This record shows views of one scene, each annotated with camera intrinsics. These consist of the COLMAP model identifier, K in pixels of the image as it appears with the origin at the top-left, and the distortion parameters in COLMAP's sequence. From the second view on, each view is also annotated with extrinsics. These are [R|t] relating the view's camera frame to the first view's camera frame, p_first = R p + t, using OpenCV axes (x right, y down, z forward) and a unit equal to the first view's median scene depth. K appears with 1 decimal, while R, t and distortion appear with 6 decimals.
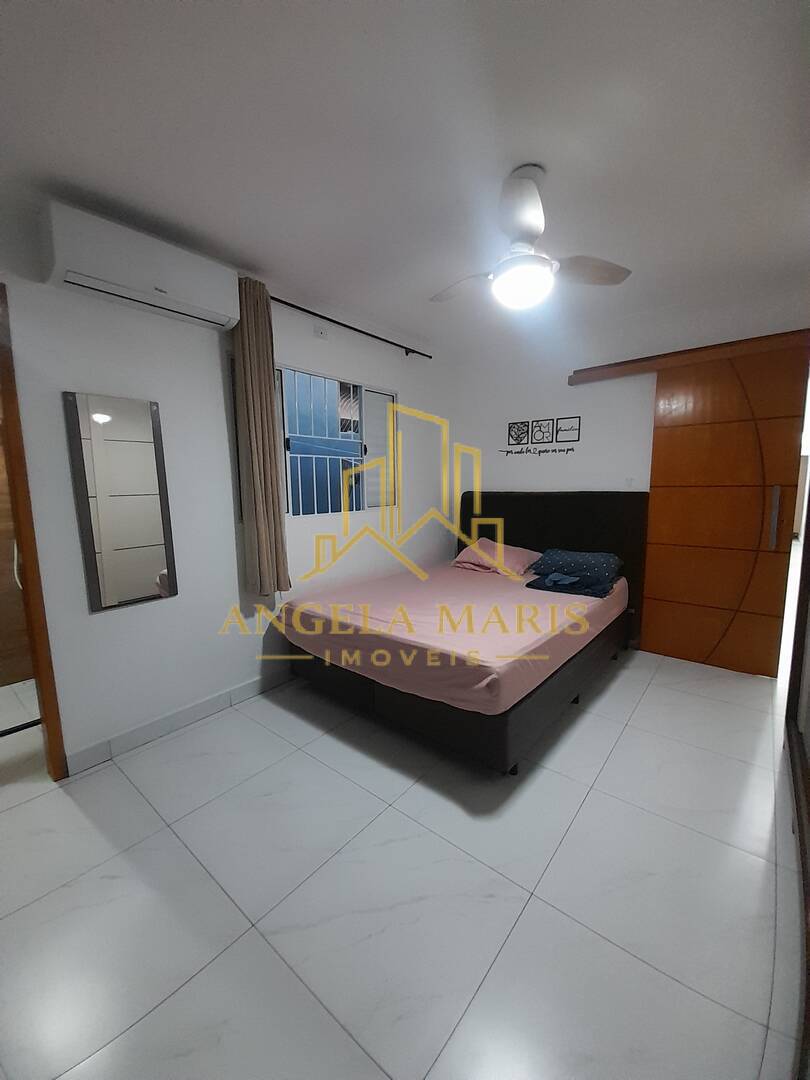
lens RADIAL K [[436.1, 0, 412.3], [0, 436.1, 543.7], [0, 0, 1]] dist [0.009005, -0.003091]
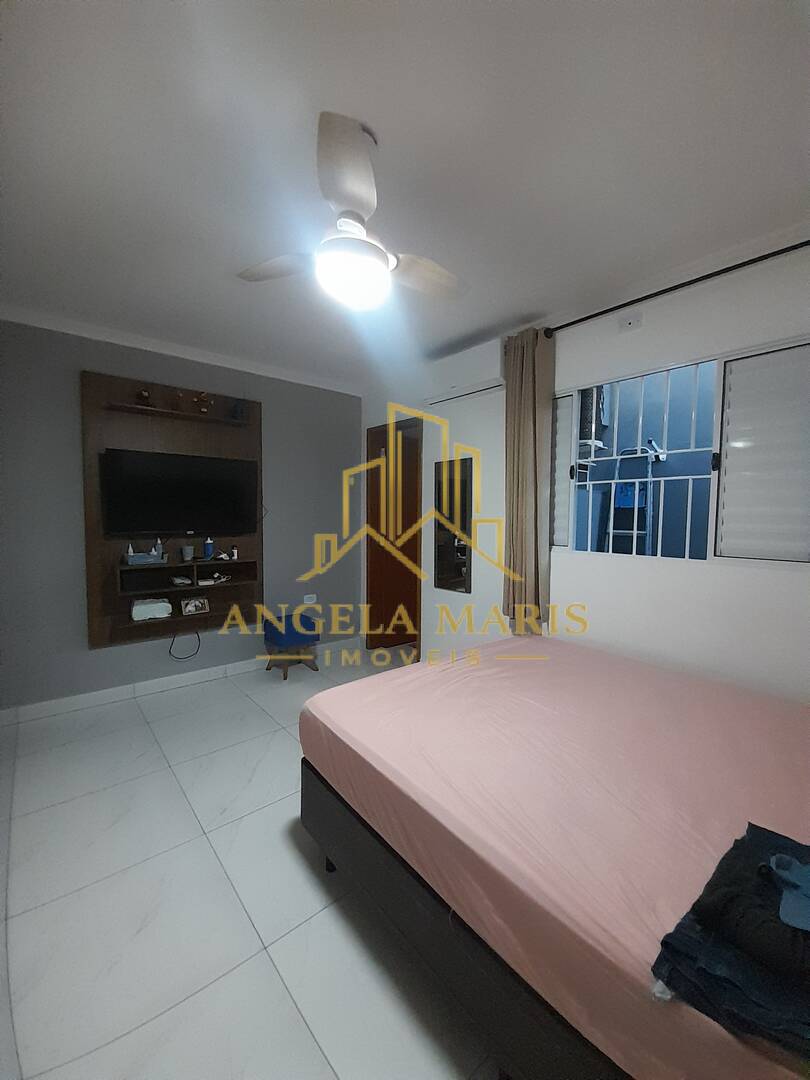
lens RADIAL K [[436.1, 0, 408.1], [0, 436.1, 536.6], [0, 0, 1]] dist [0.009005, -0.003091]
pose [[-0.181890, 0.066186, -0.981089, 0.604727], [-0.139988, 0.985827, 0.092459, -0.115195], [0.973303, 0.154158, -0.170047, 0.740990]]
